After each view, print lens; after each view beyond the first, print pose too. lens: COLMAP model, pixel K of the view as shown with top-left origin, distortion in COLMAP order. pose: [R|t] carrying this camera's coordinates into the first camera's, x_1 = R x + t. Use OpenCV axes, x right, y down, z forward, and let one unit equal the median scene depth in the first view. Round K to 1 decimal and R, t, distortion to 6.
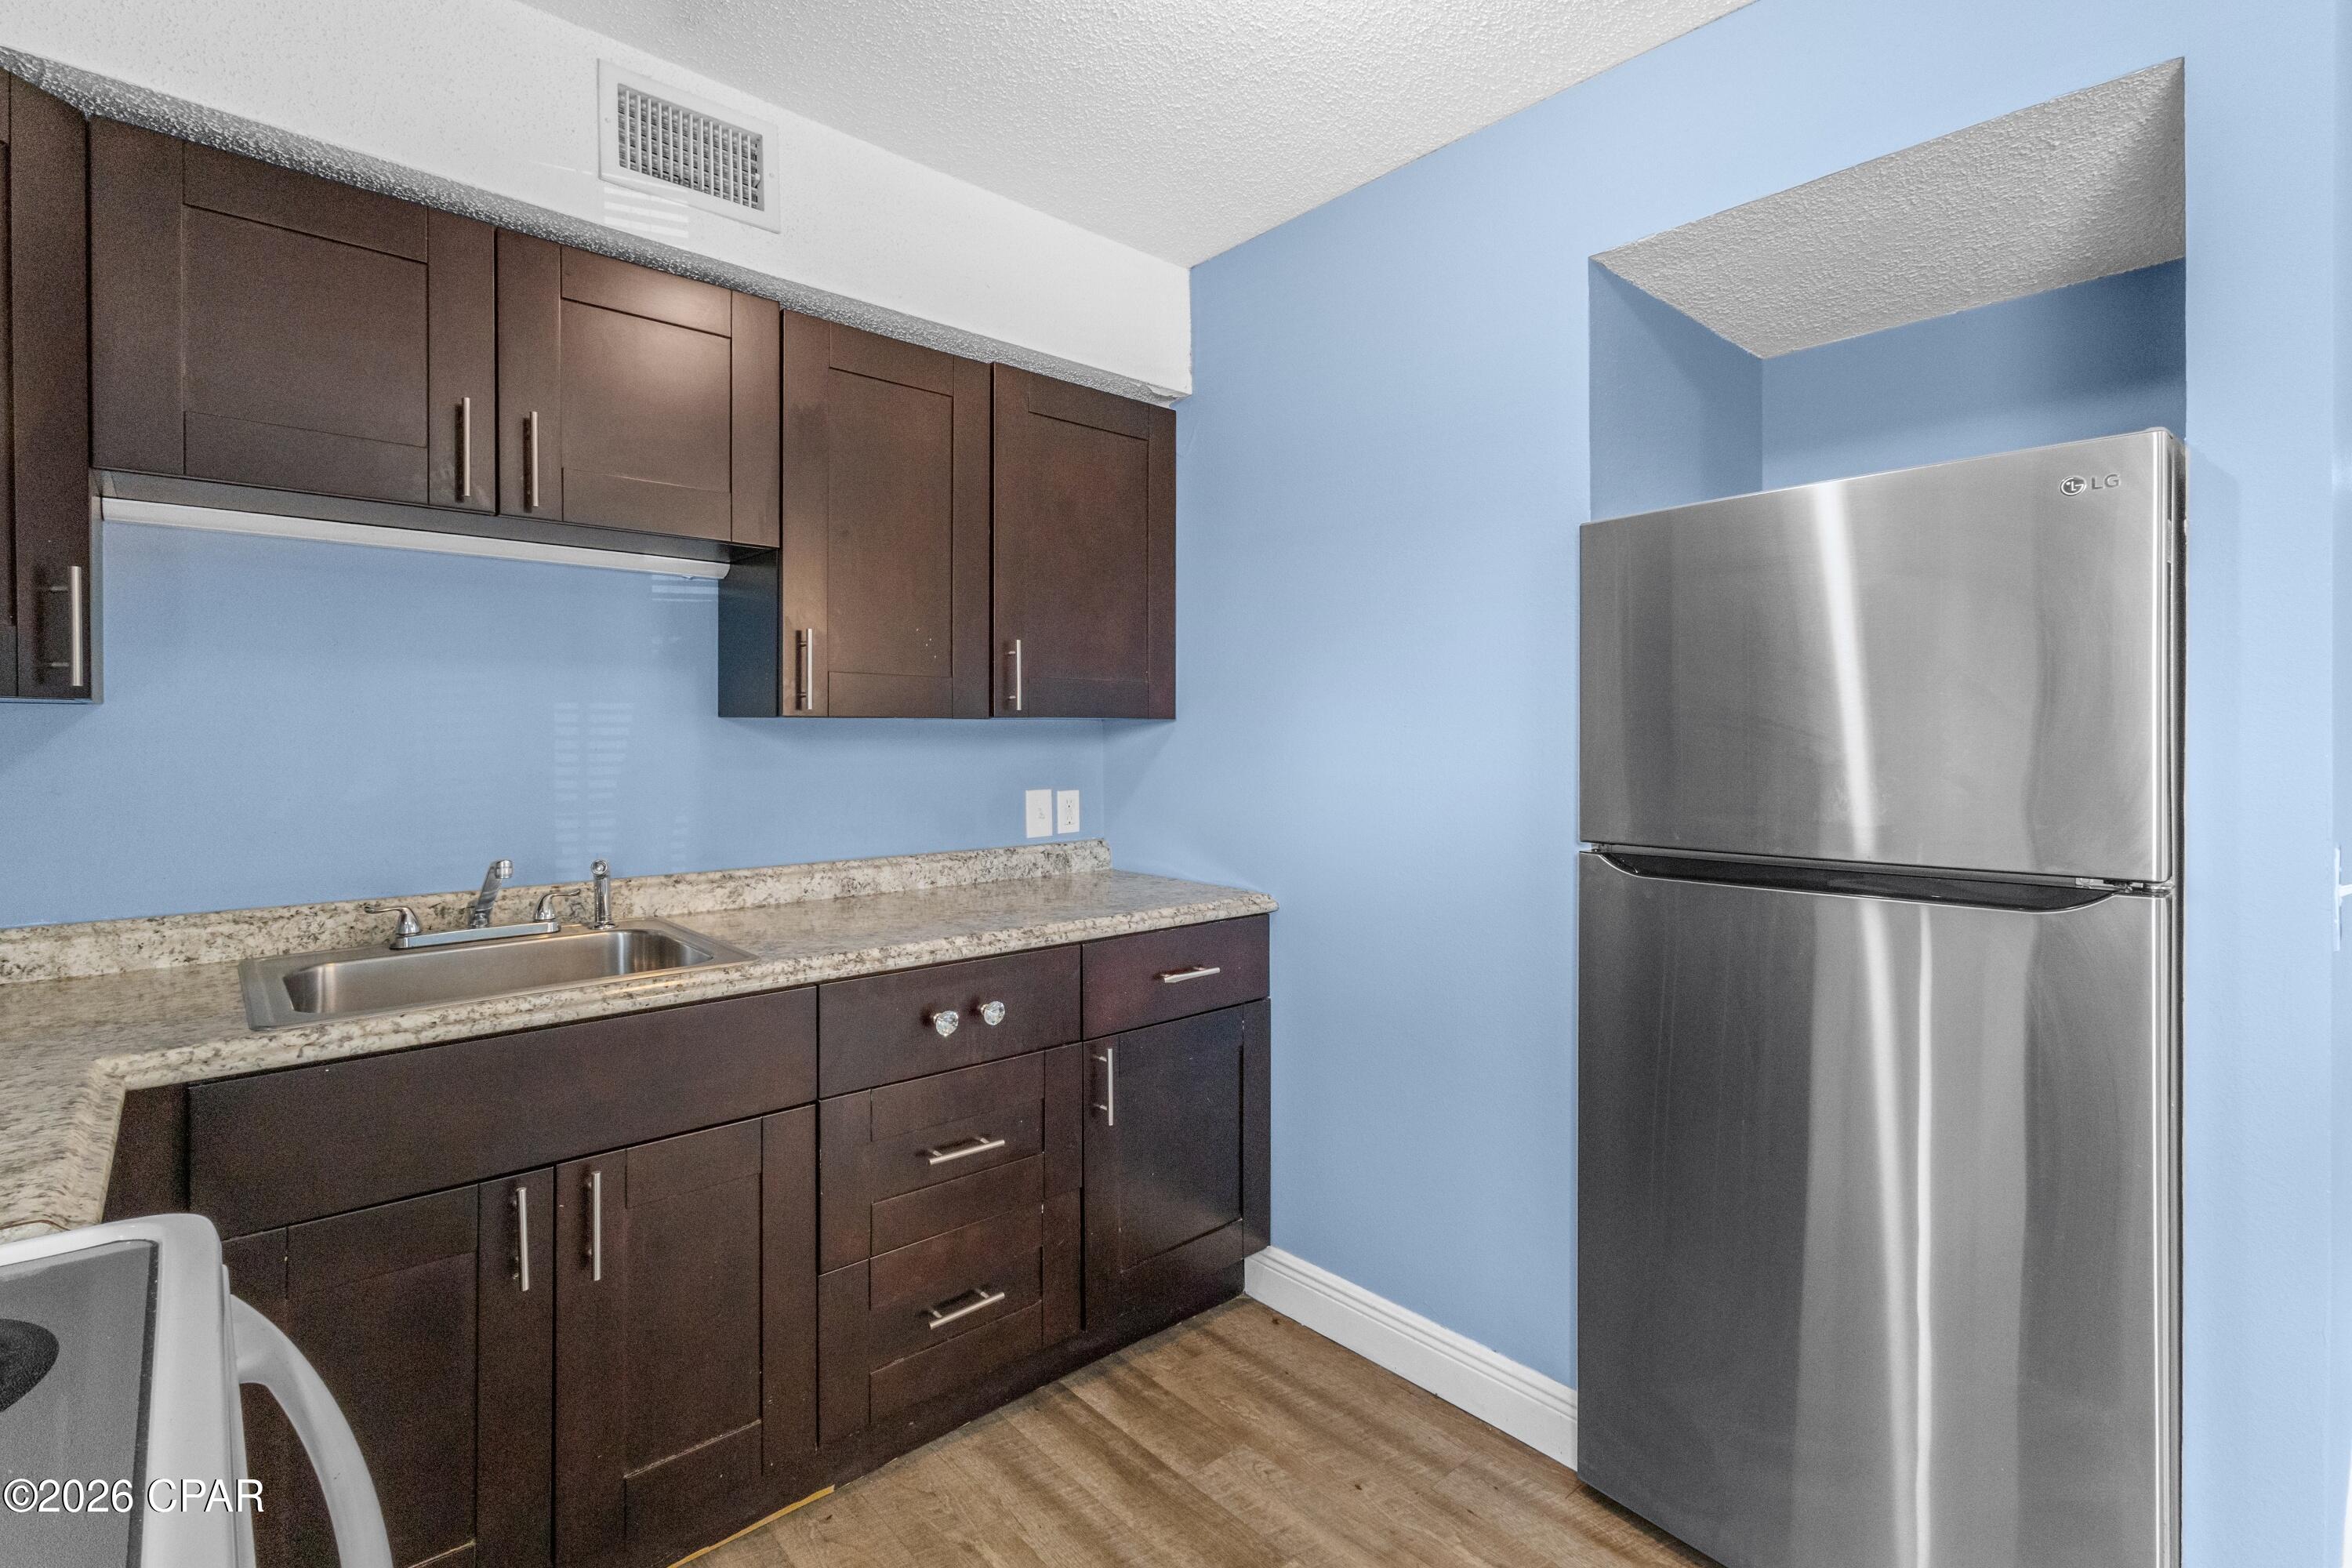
lens RADIAL K [[1112.4, 0, 1179.4], [0, 1112.4, 734.5], [0, 0, 1]] dist [0.002046, 0.001162]
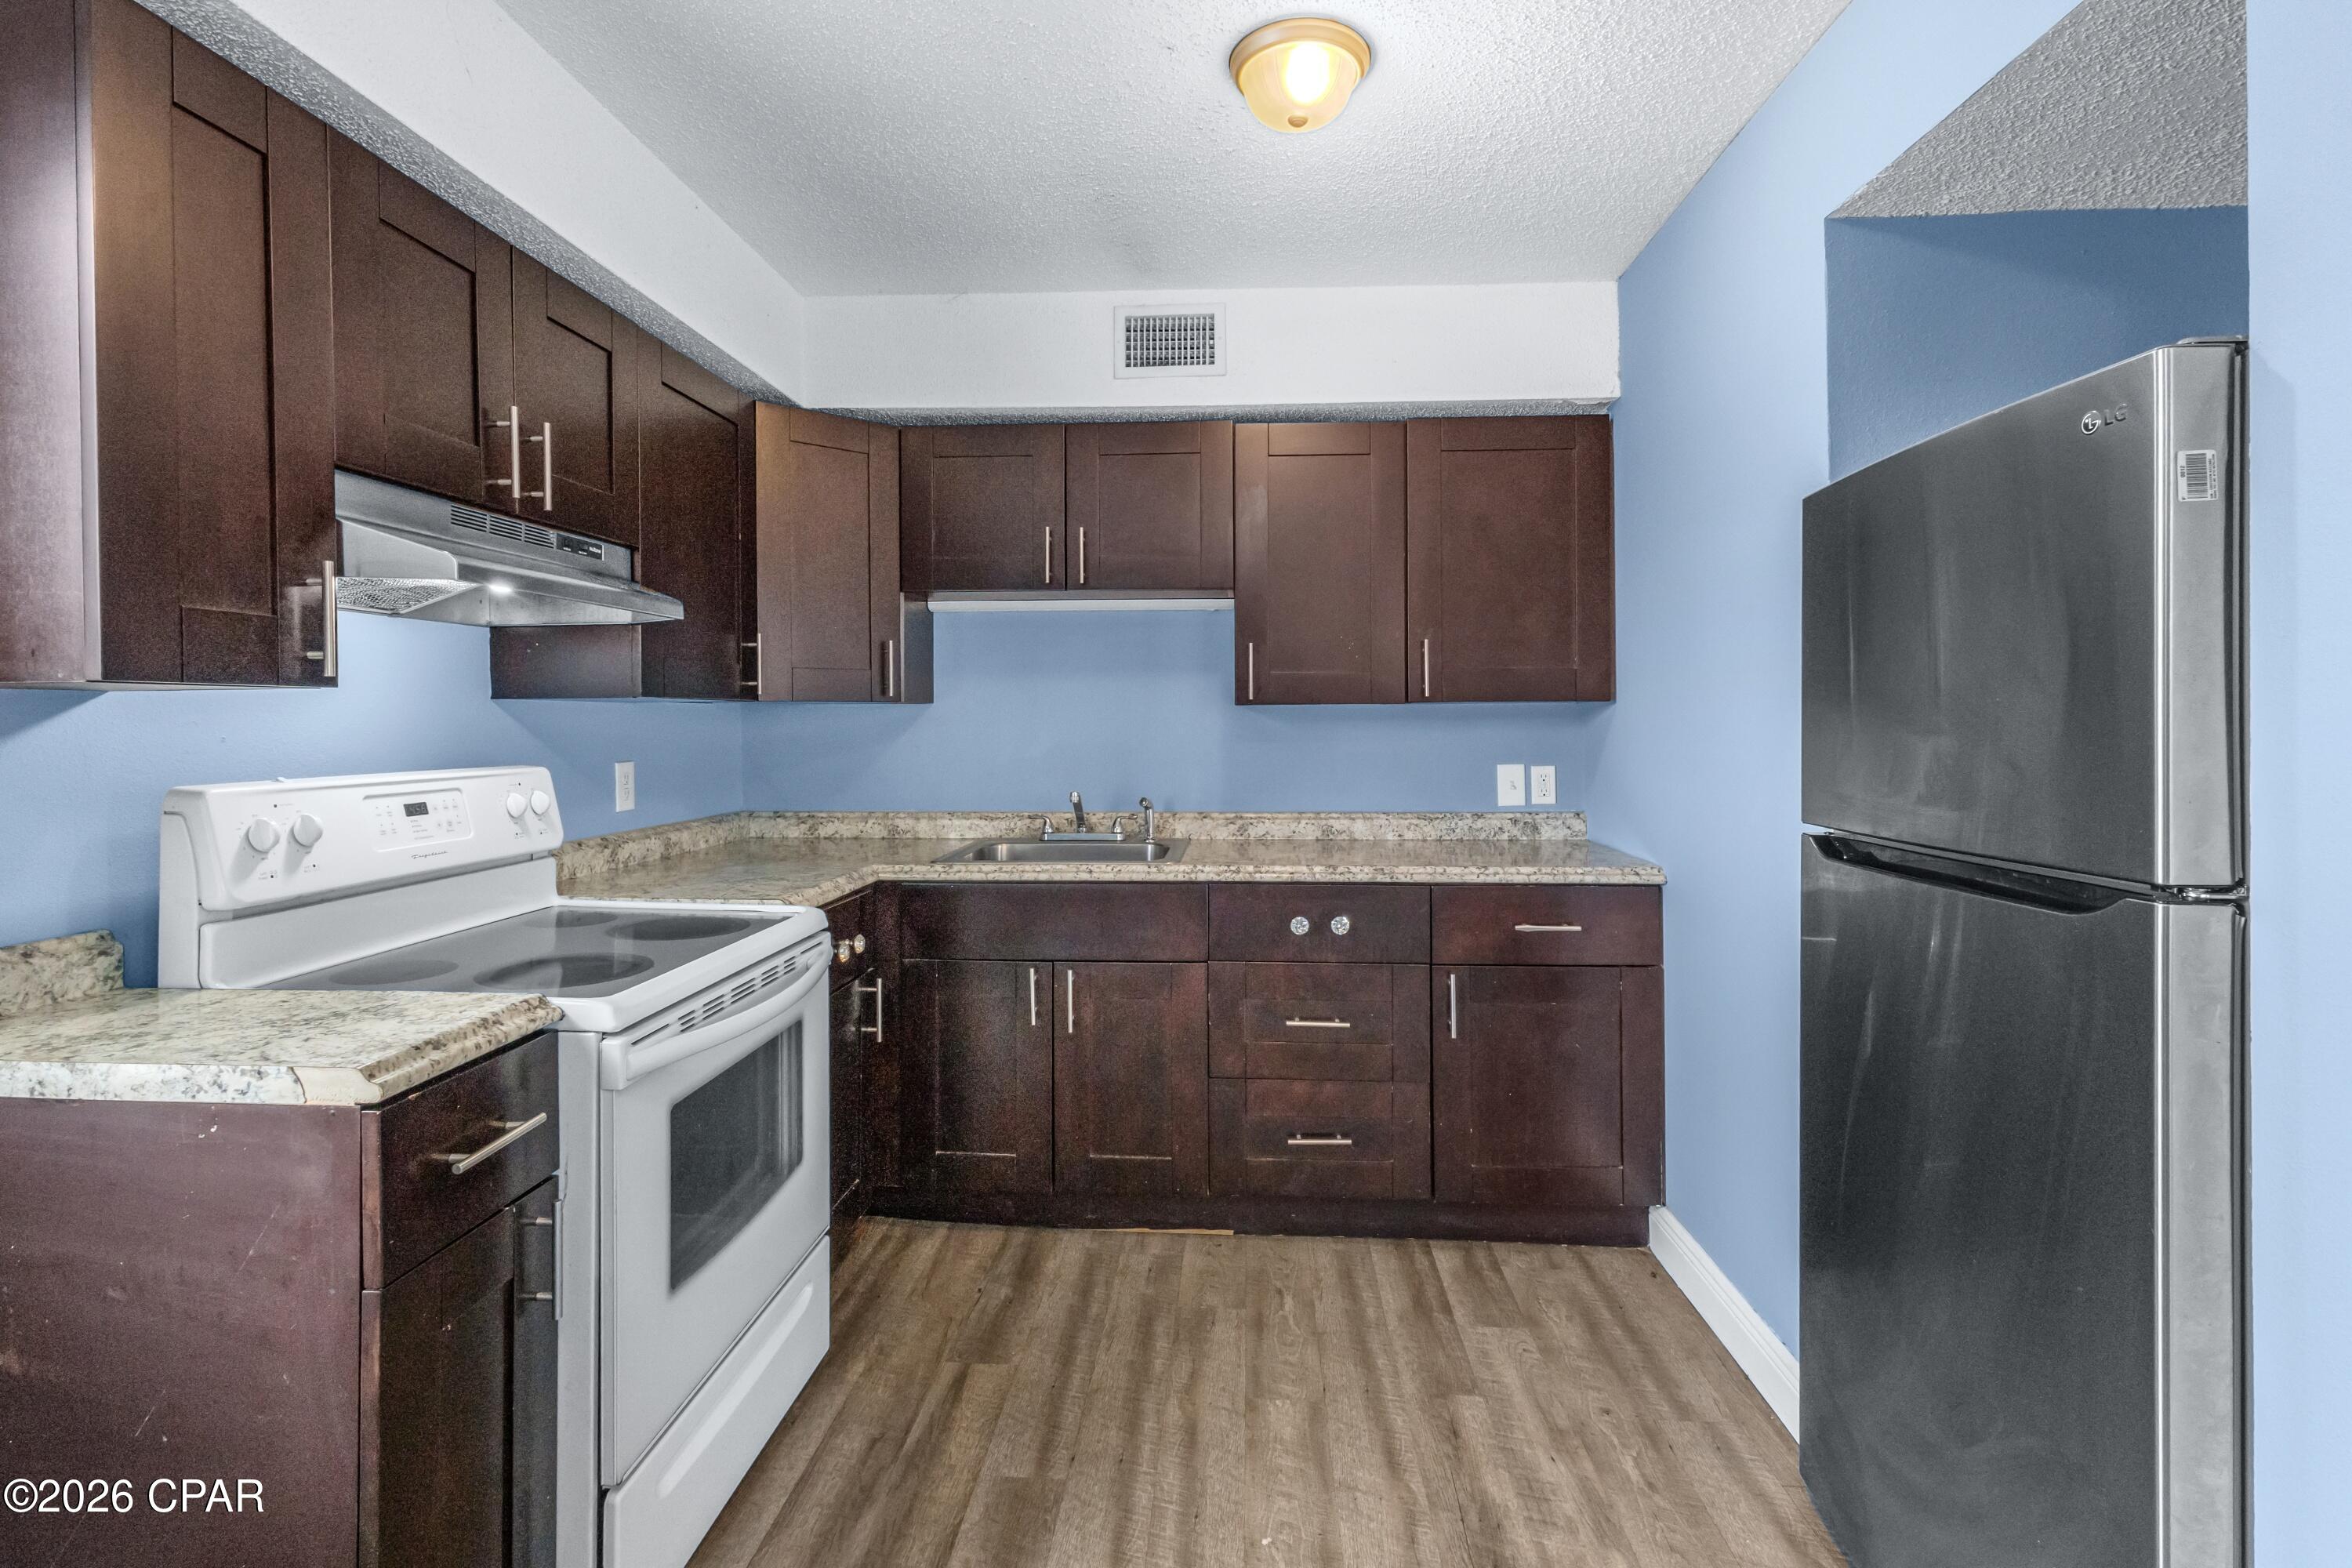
lens RADIAL K [[1145.1, 0, 1178.6], [0, 1145.1, 711.2], [0, 0, 1]] dist [0.020759, -0.005814]
pose [[0.696060, -0.009898, -0.717915, 0.634467], [0.006061, 0.999950, -0.007909, 0.002558], [0.717958, 0.001154, 0.696086, -0.089360]]
